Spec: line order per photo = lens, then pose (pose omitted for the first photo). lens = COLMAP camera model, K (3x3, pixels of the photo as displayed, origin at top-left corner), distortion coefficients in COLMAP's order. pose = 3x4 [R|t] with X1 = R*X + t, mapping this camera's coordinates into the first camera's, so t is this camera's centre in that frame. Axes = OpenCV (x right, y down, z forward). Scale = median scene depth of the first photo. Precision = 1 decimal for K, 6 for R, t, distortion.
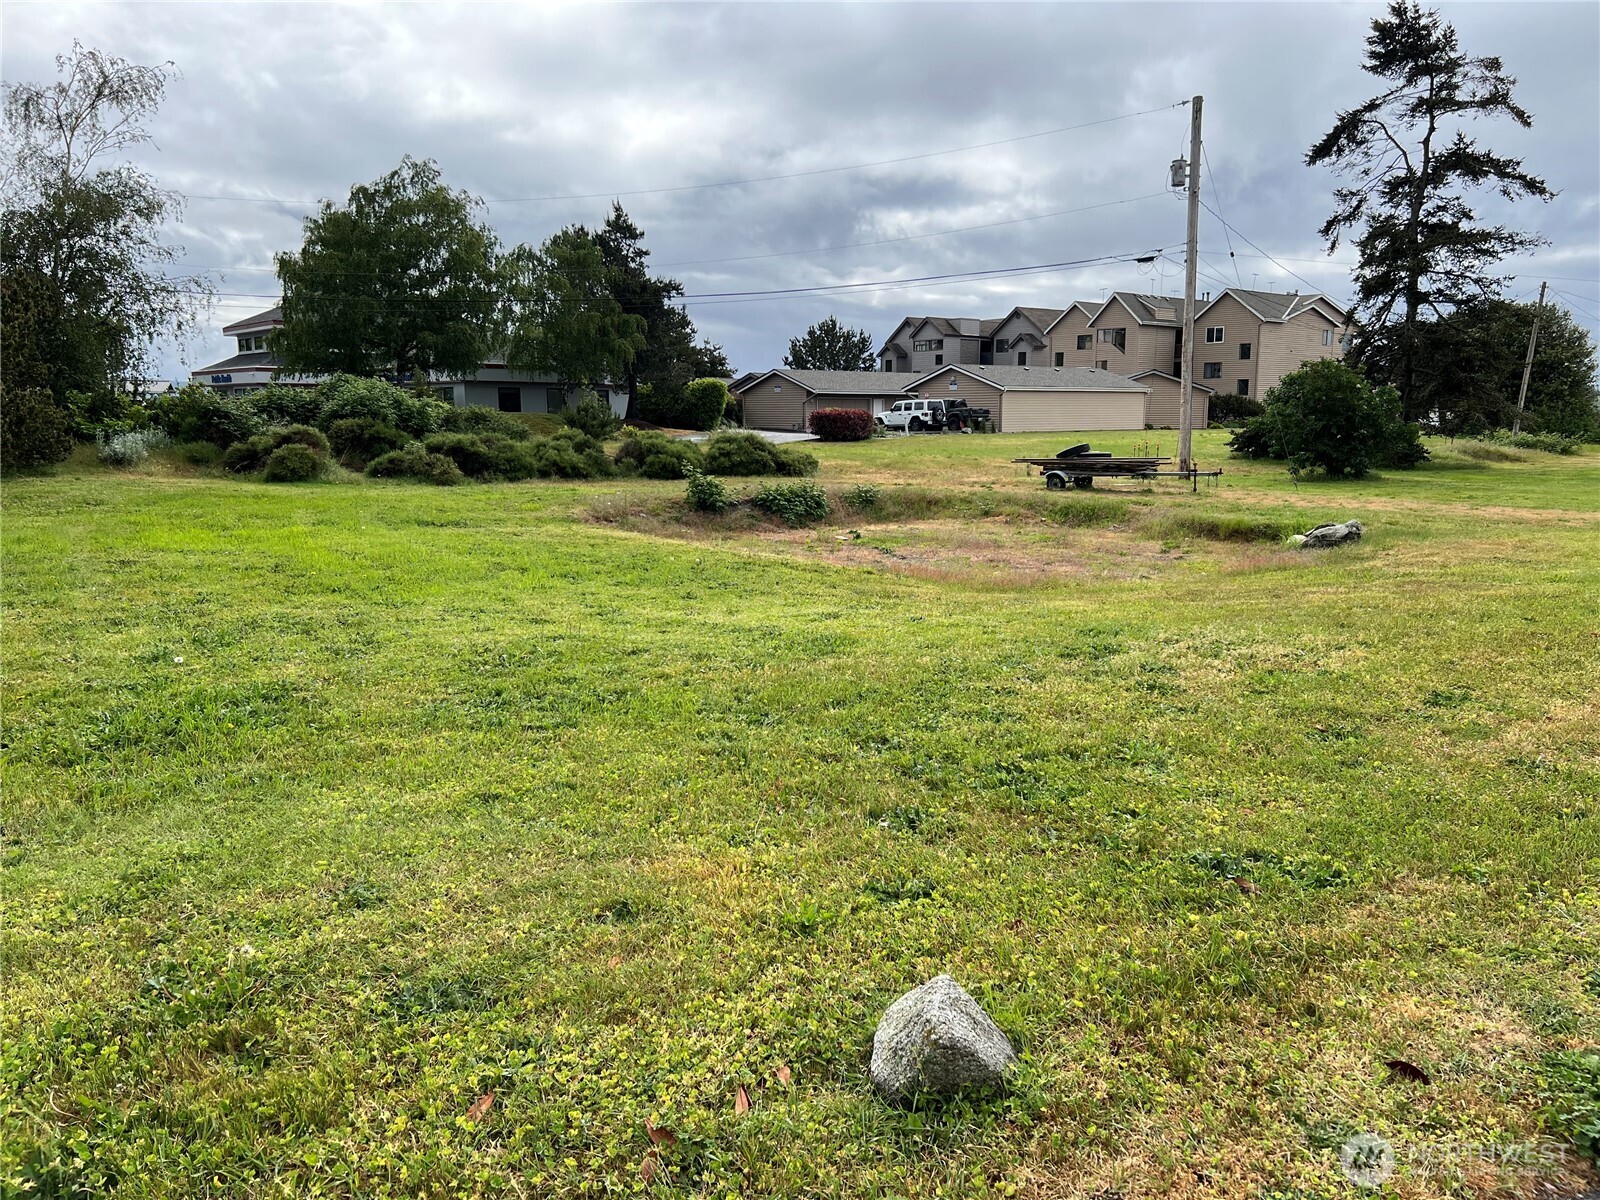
lens RADIAL K [[1211.3, 0, 804.1], [0, 1211.3, 609.5], [0, 0, 1]] dist [0.068024, -0.070250]
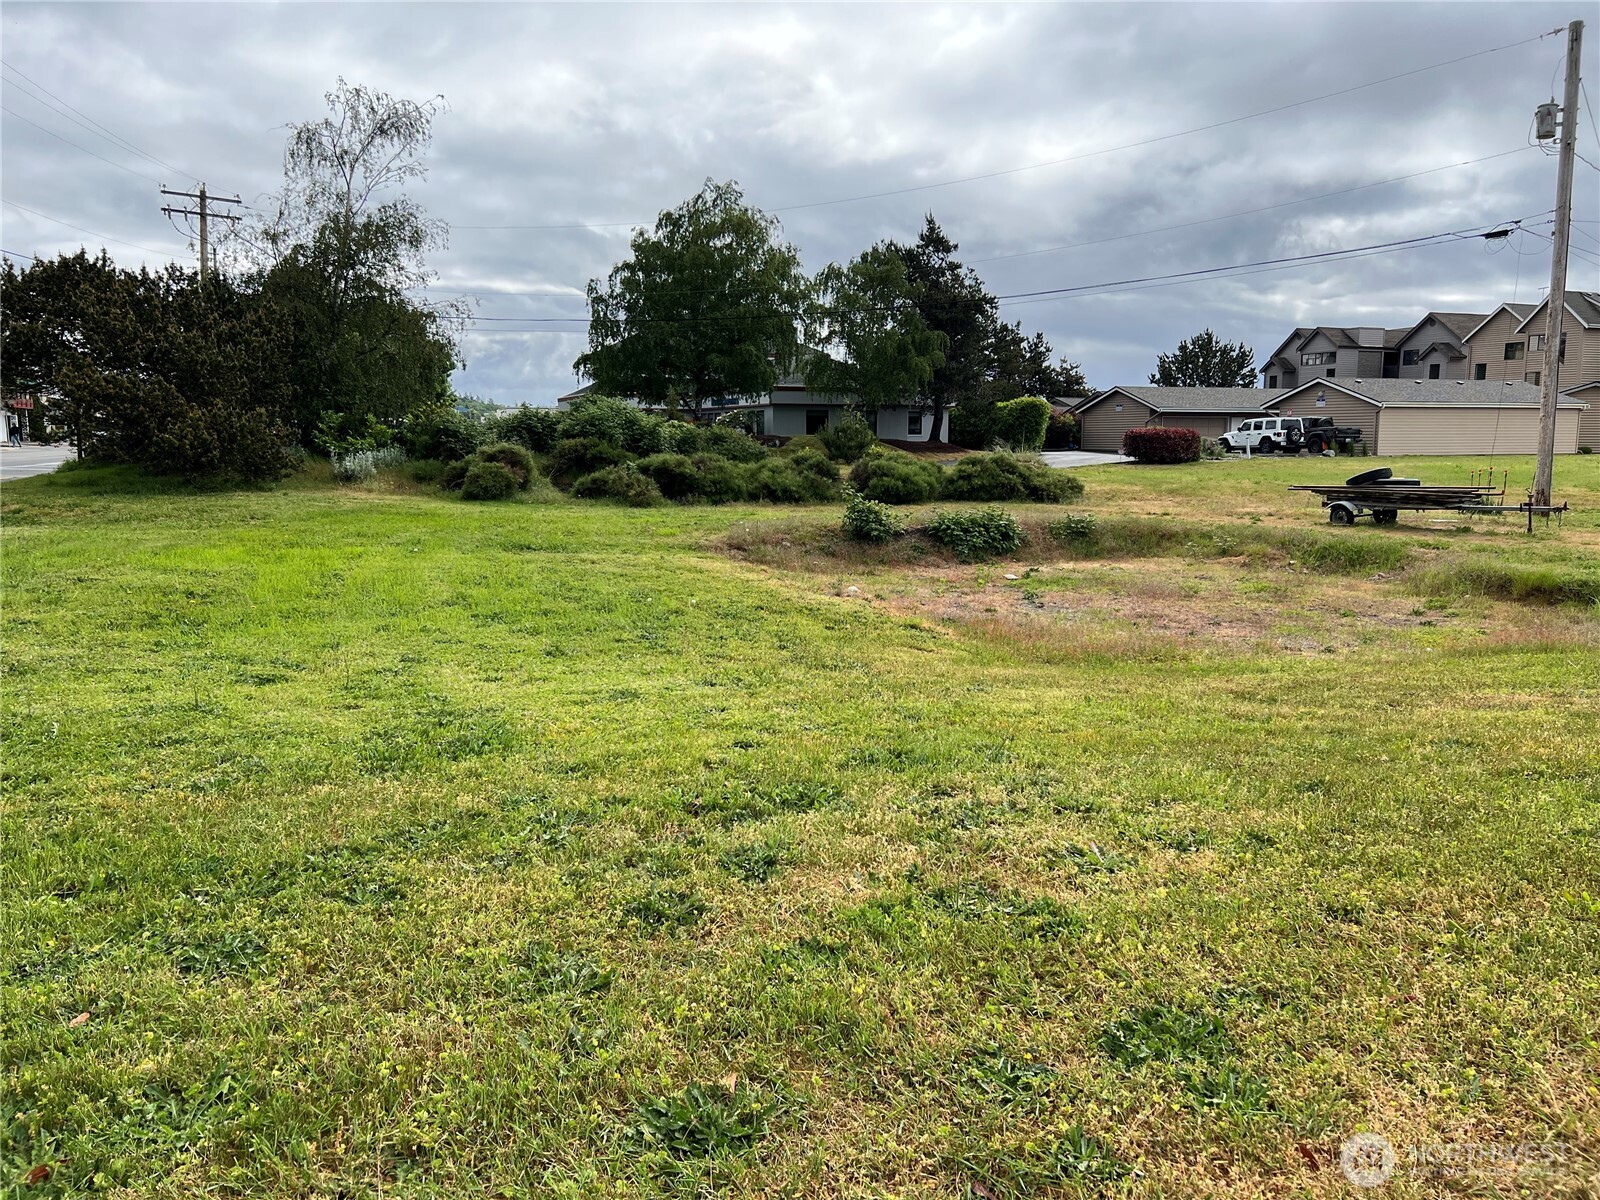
lens RADIAL K [[1211.3, 0, 804.1], [0, 1211.3, 609.5], [0, 0, 1]] dist [0.068024, -0.070250]
pose [[0.948789, 0.045240, -0.312655, 0.085151], [-0.051291, 0.998621, -0.011152, -0.011148], [0.311720, 0.026618, 0.949801, 0.088898]]
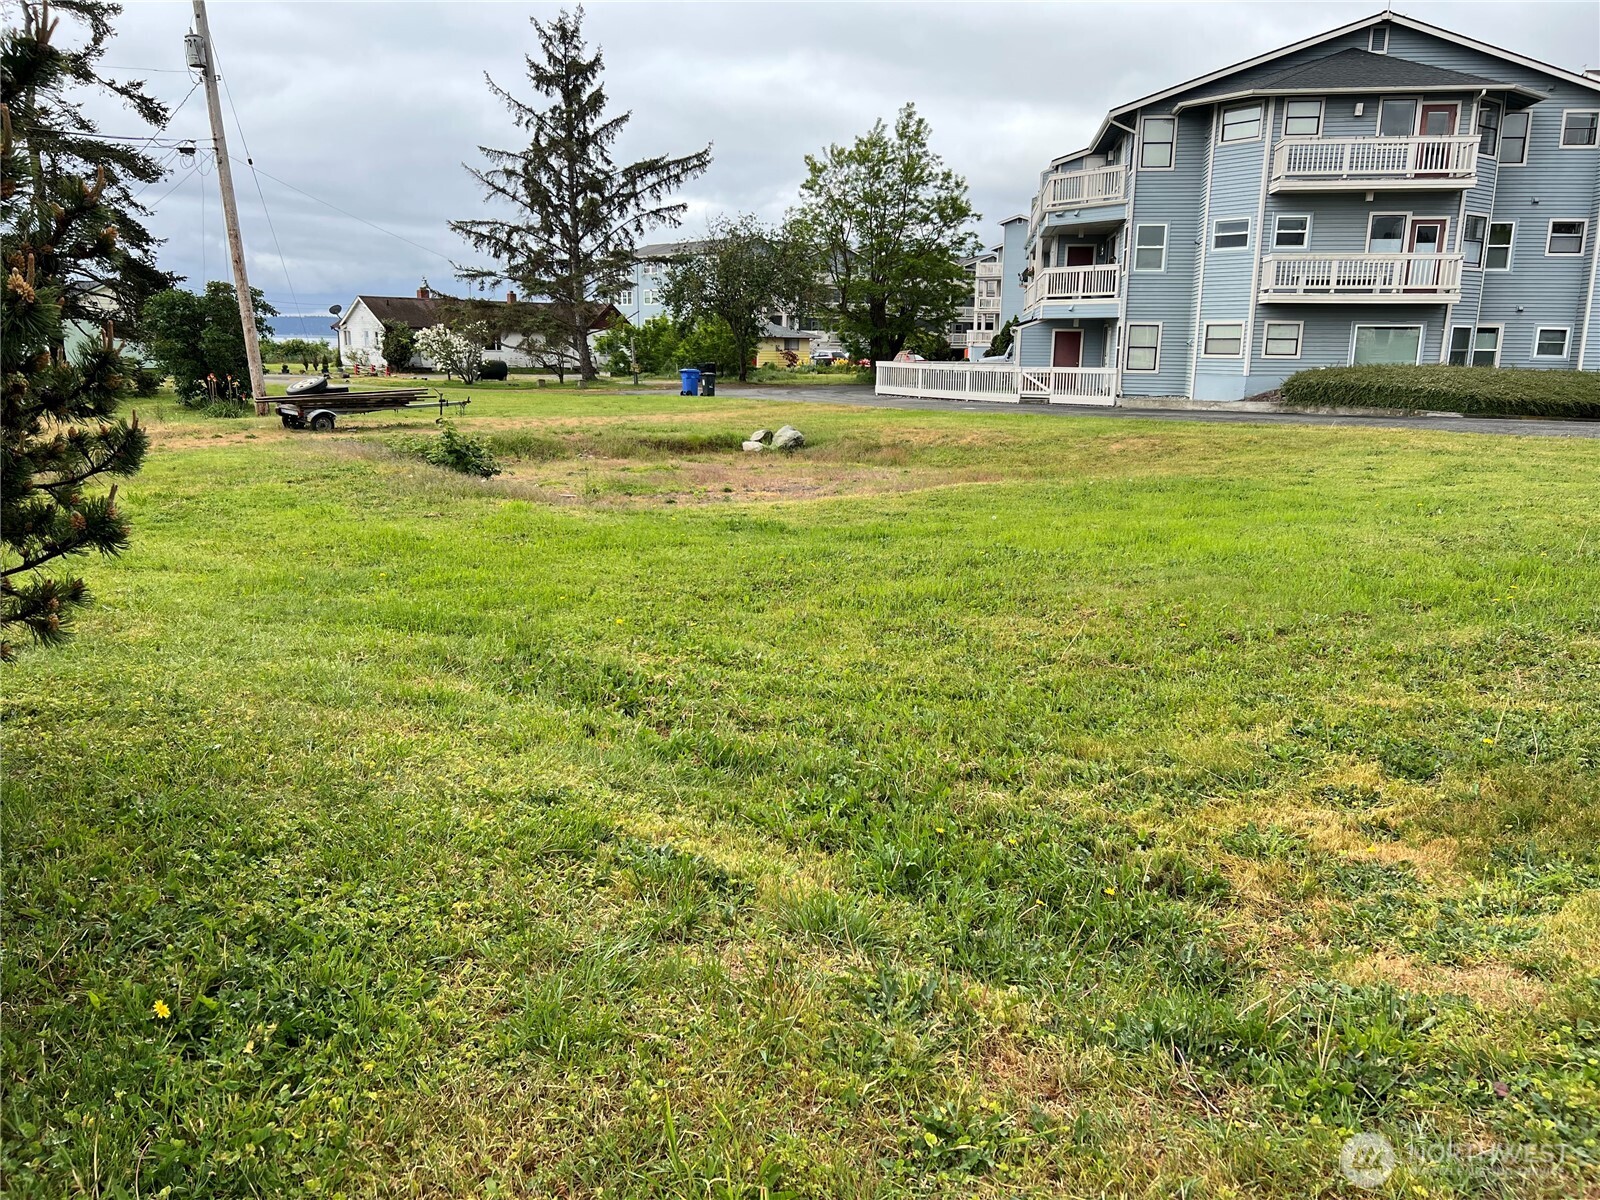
lens RADIAL K [[1214.4, 0, 800.2], [0, 1214.4, 606.7], [0, 0, 1]] dist [0.062687, -0.060385]
pose [[0.011158, -0.213110, 0.976964, -0.435561], [0.148627, 0.966526, 0.209136, -0.074371], [-0.988830, 0.142870, 0.042459, 0.439622]]
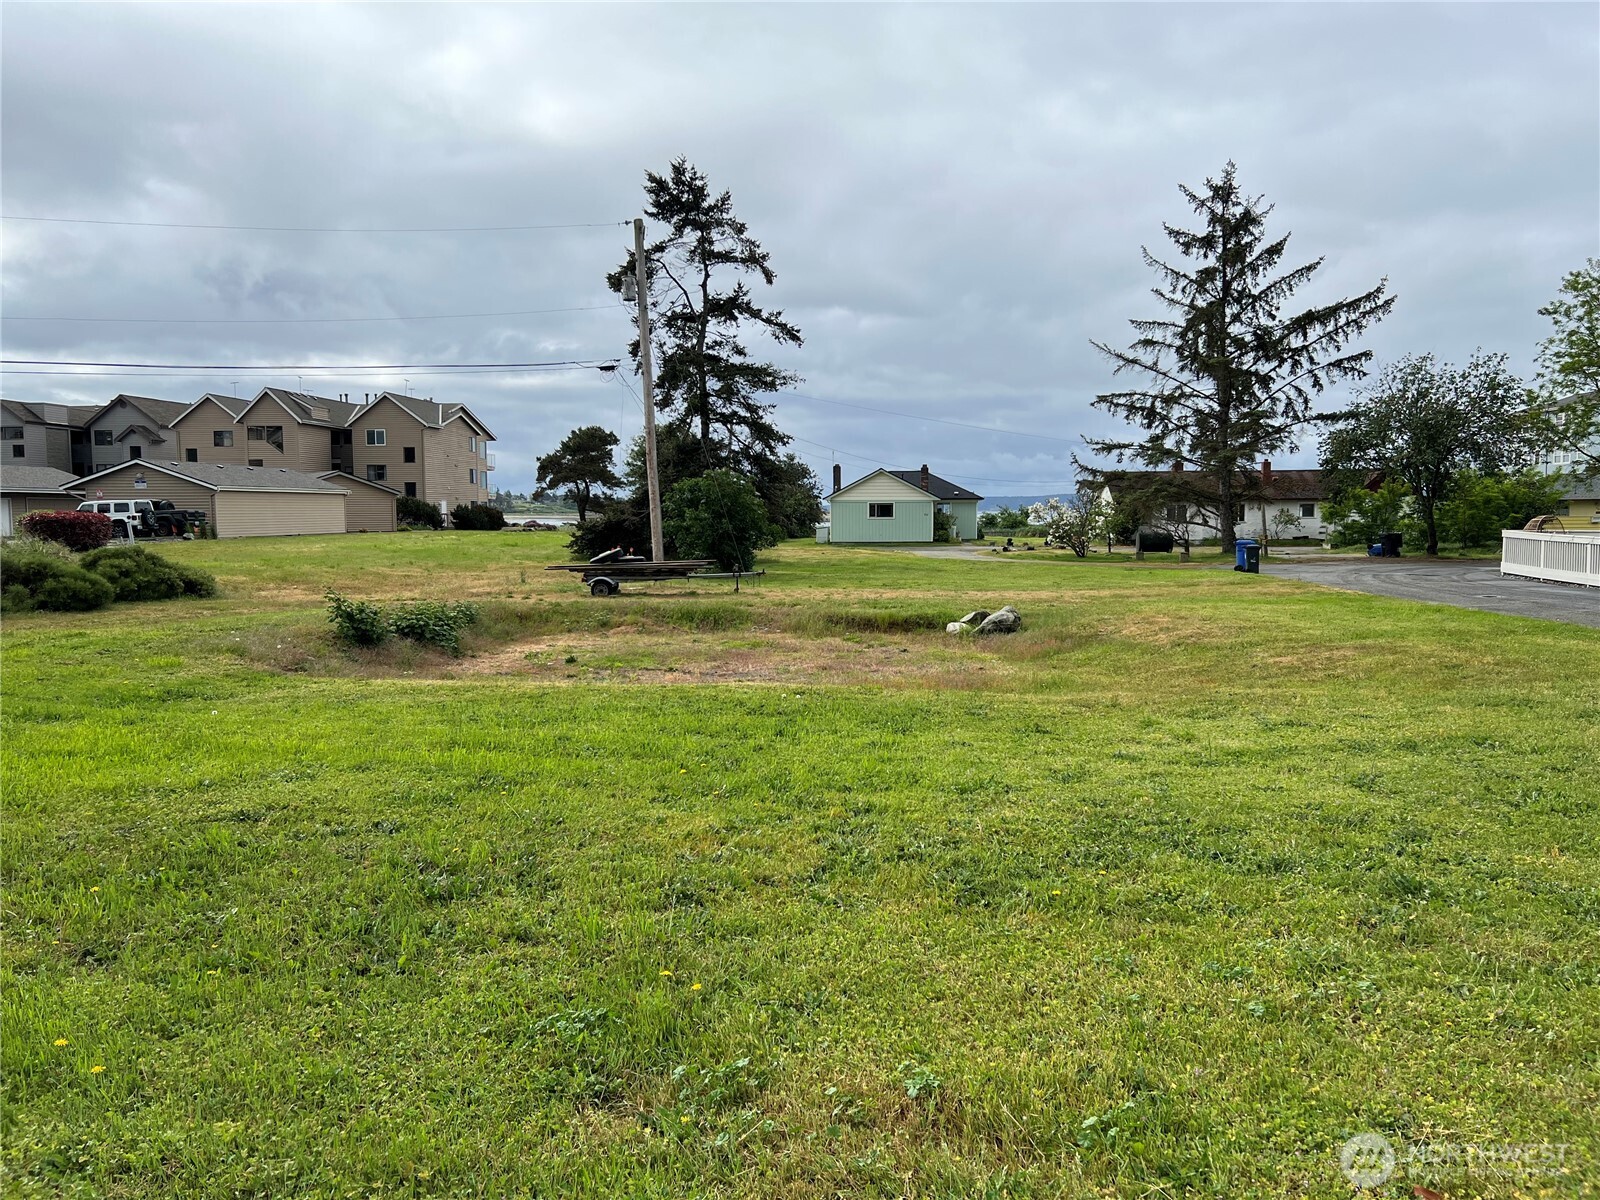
lens RADIAL K [[1214.4, 0, 800.2], [0, 1214.4, 606.7], [0, 0, 1]] dist [0.062687, -0.060385]
pose [[0.718629, -0.058952, 0.692891, -0.233138], [0.116766, 0.992483, -0.036662, -0.024850], [-0.685521, 0.107252, 0.720110, 0.134299]]
